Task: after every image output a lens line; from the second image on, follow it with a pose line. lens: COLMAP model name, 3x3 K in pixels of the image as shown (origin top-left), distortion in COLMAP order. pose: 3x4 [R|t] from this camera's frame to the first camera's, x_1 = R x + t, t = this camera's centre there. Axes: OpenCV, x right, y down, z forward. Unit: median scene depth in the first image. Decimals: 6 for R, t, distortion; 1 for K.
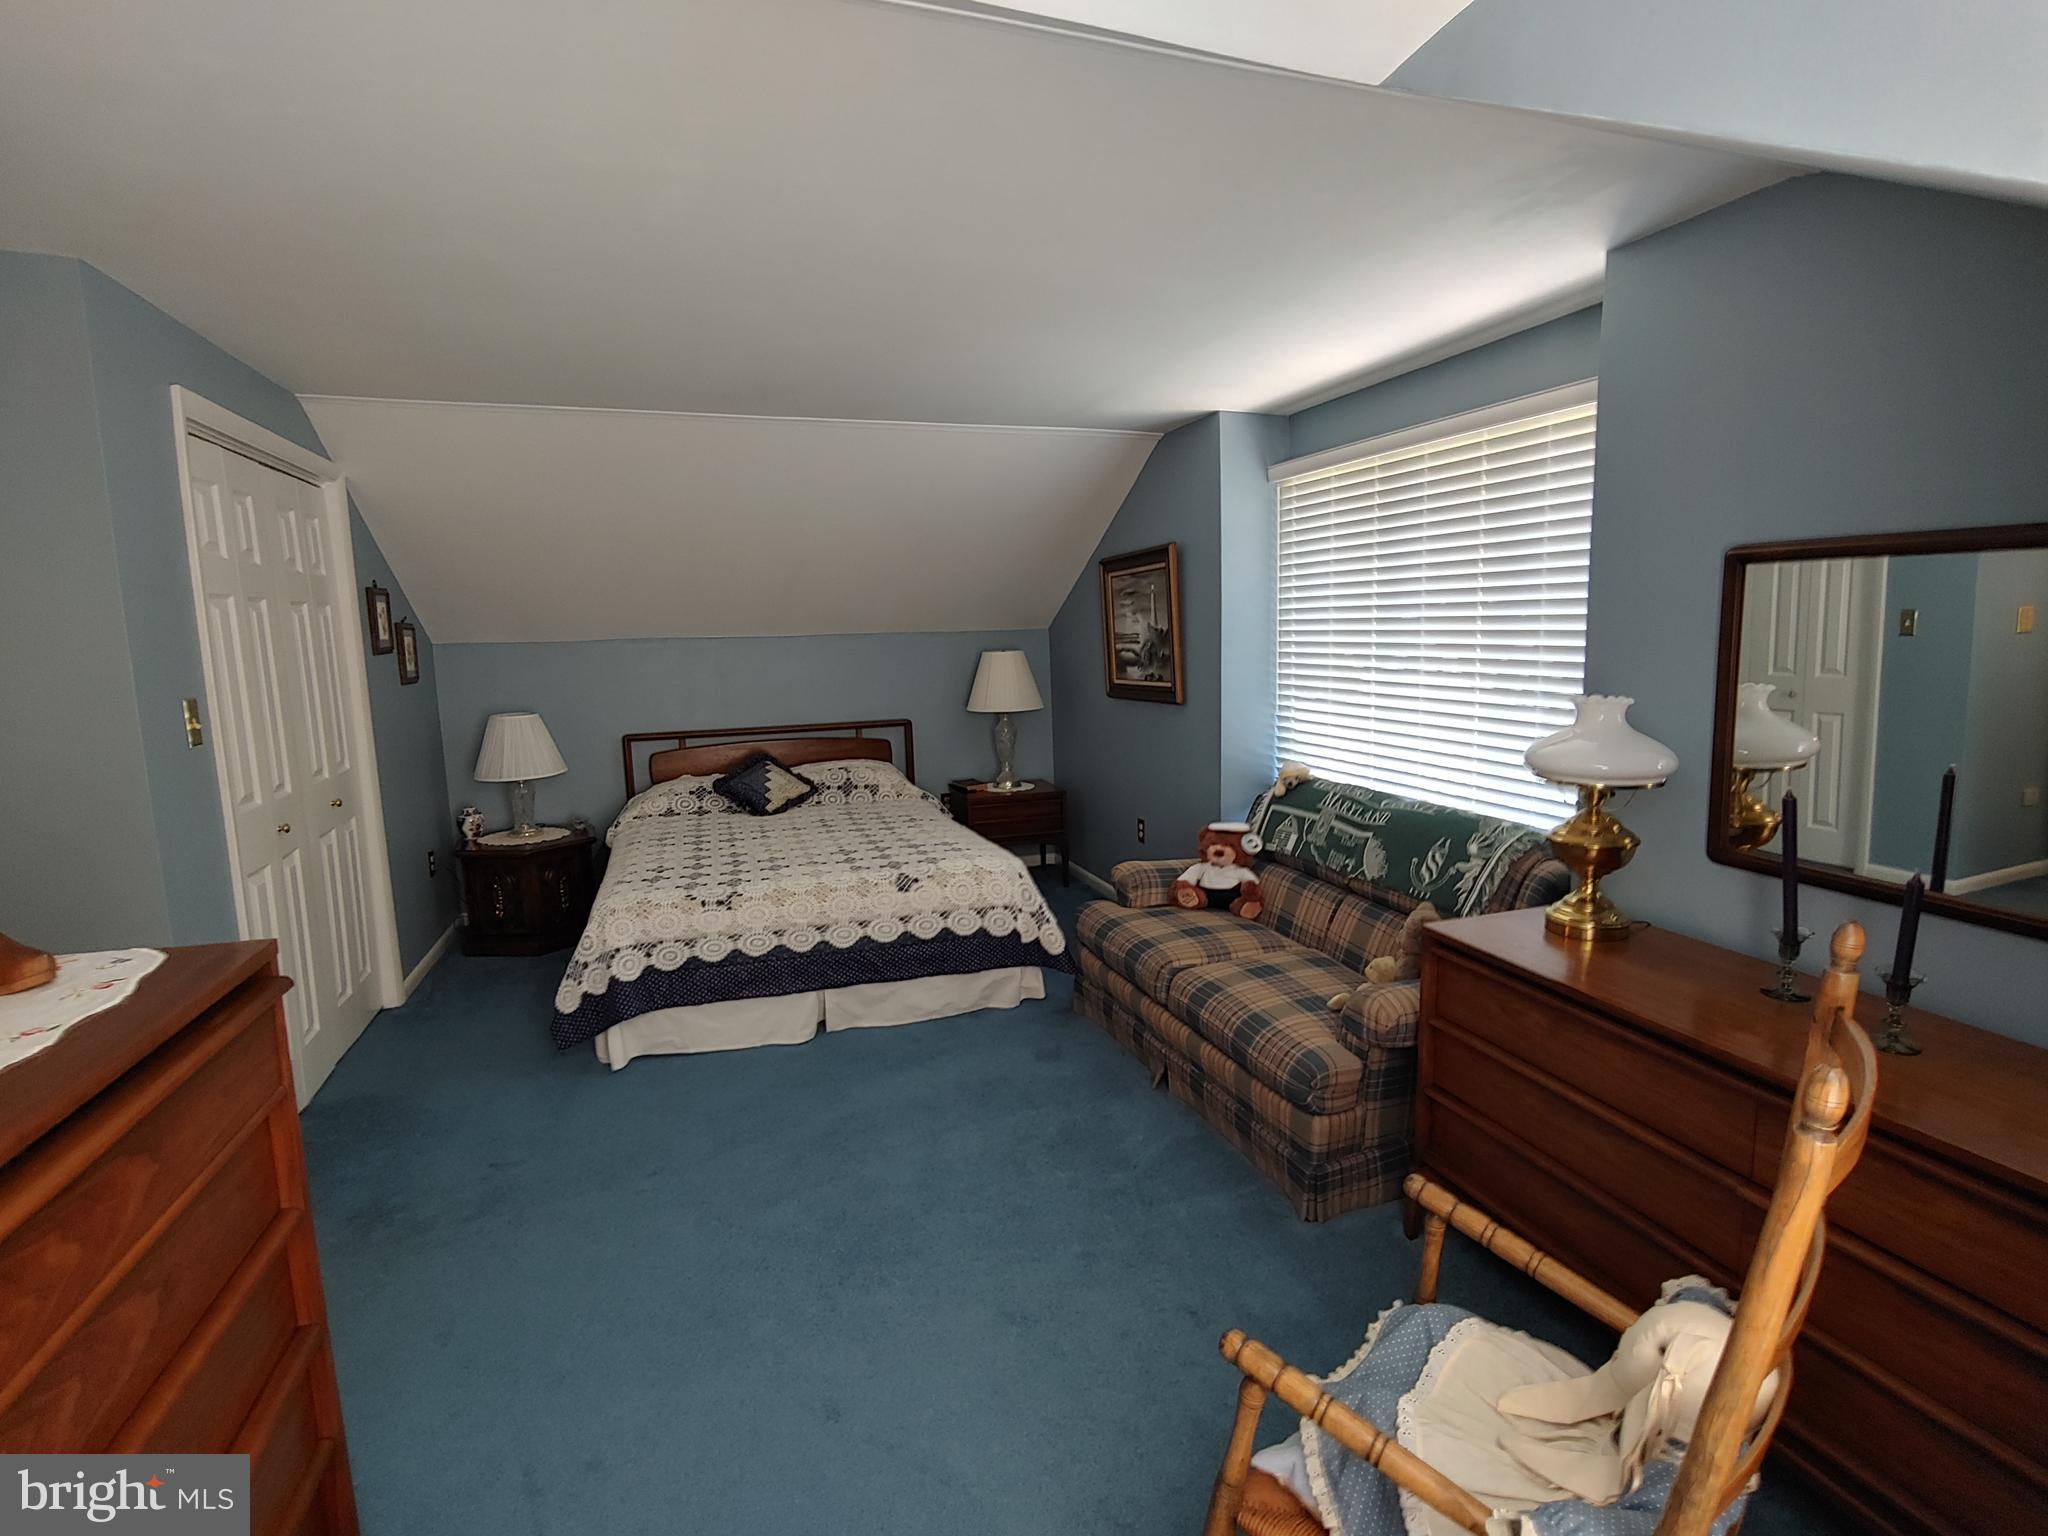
lens RADIAL K [[963.6, 0, 1024.0], [0, 963.6, 768.0], [0, 0, 1]] dist [-0.044342, 0.000098]
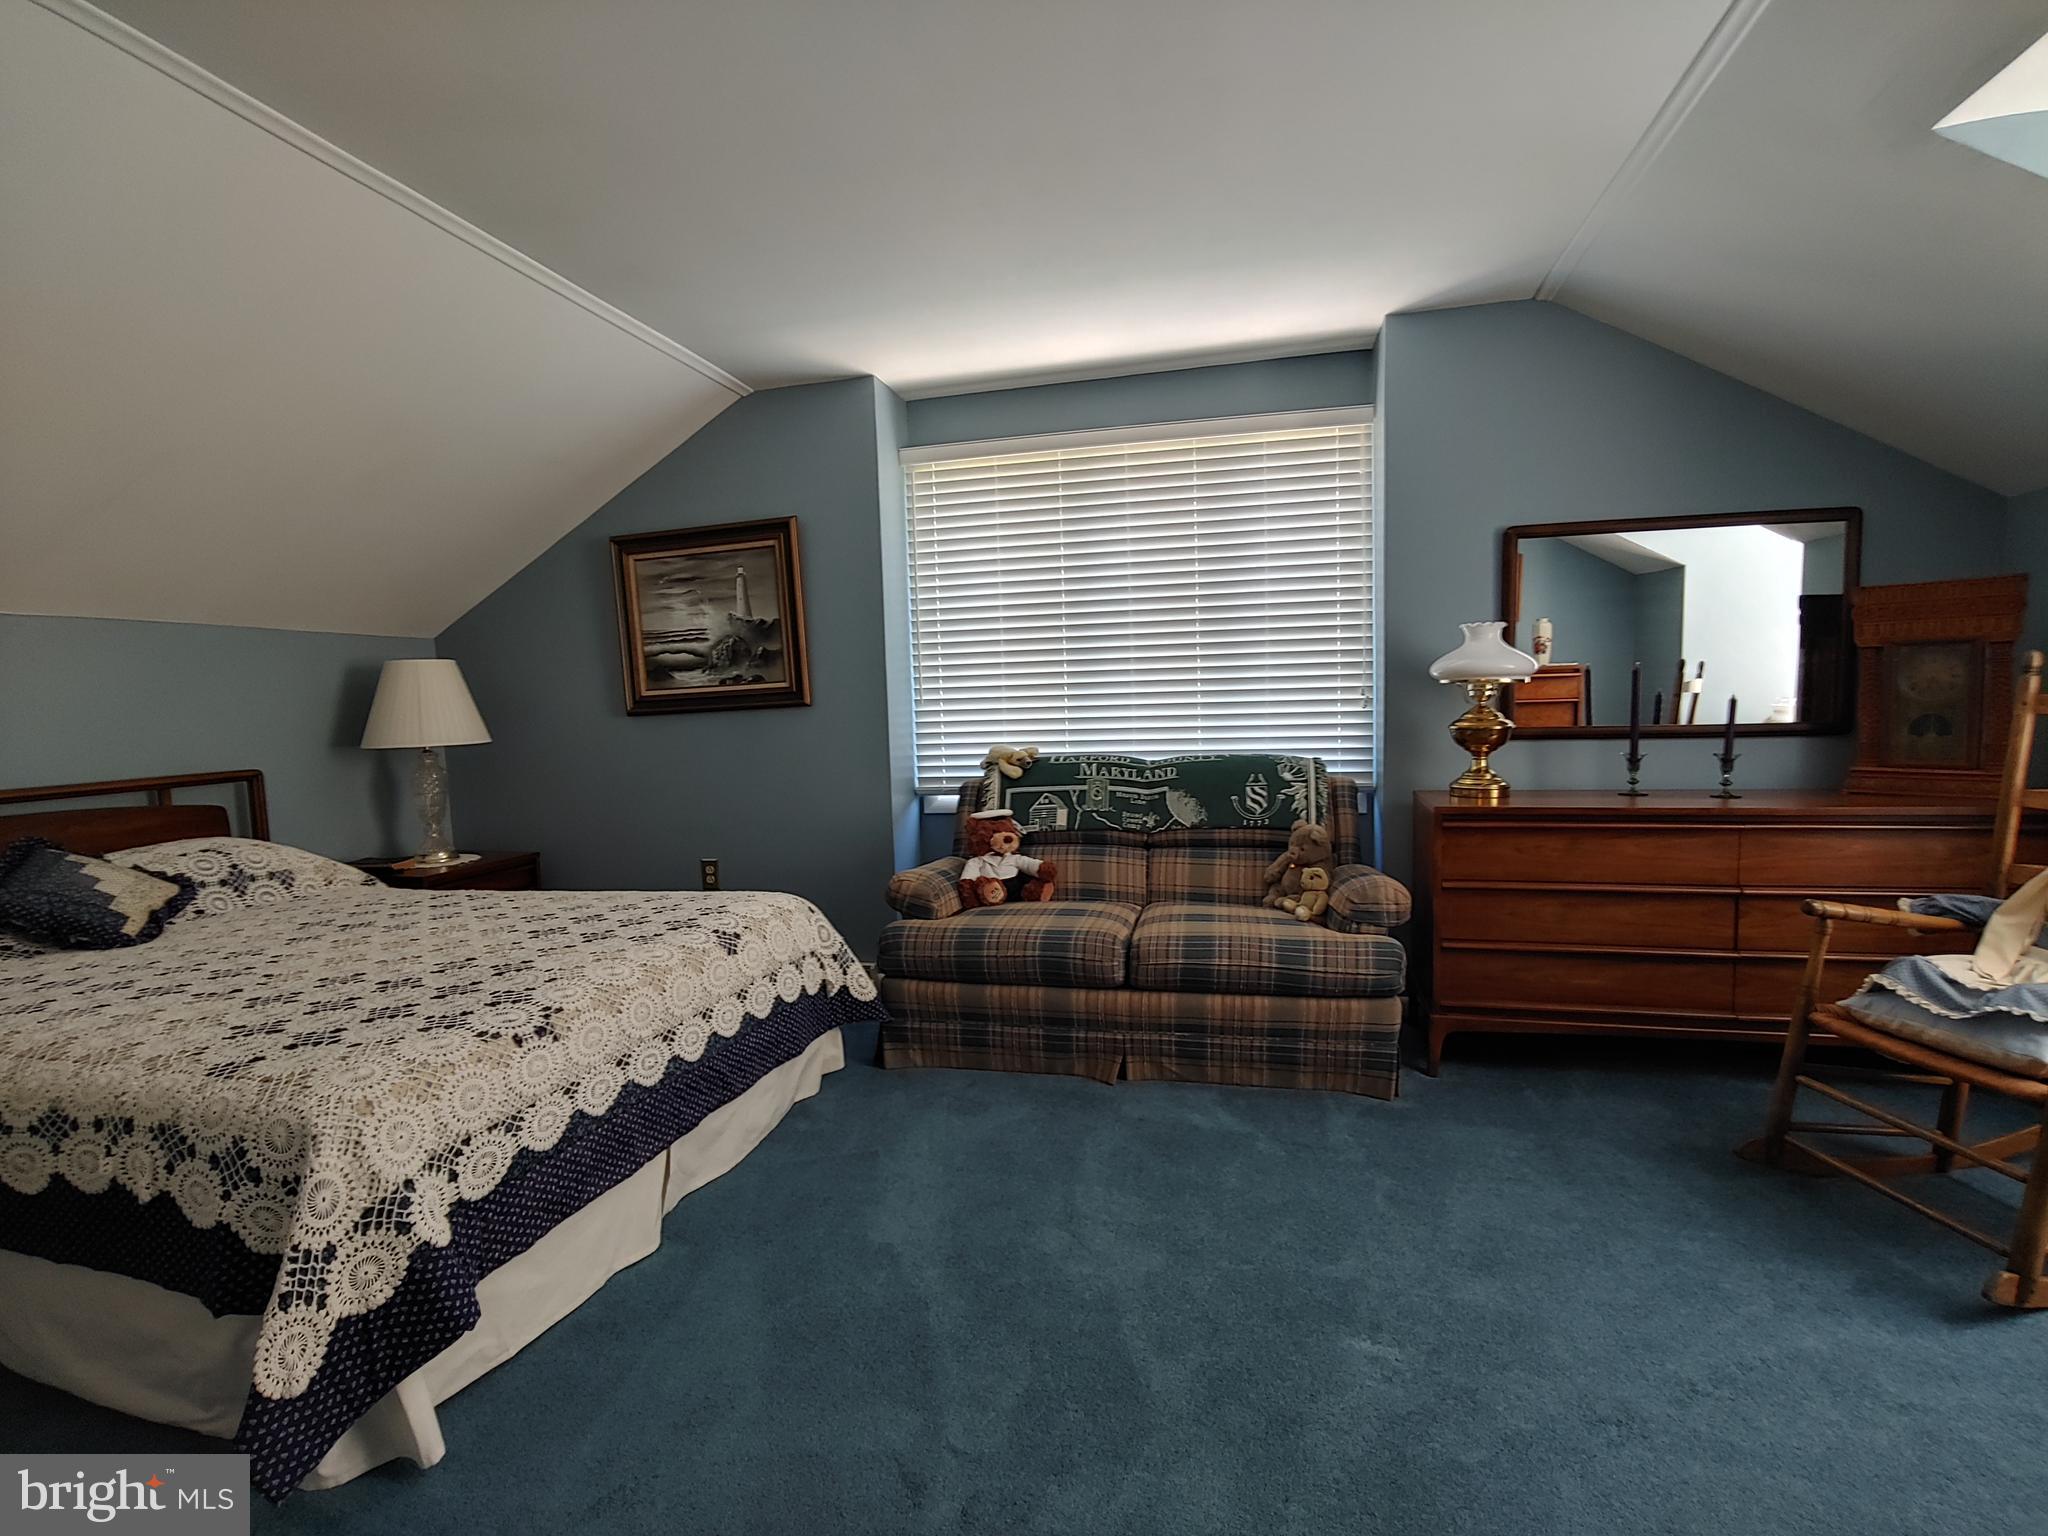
lens RADIAL K [[974.5, 0, 1024.0], [0, 974.5, 768.0], [0, 0, 1]] dist [-0.023560, 0.000127]
pose [[0.561545, -0.055830, 0.825561, -0.532938], [0.136544, 0.990295, -0.025906, 0.044823], [-0.816102, 0.127273, 0.563718, 0.428781]]
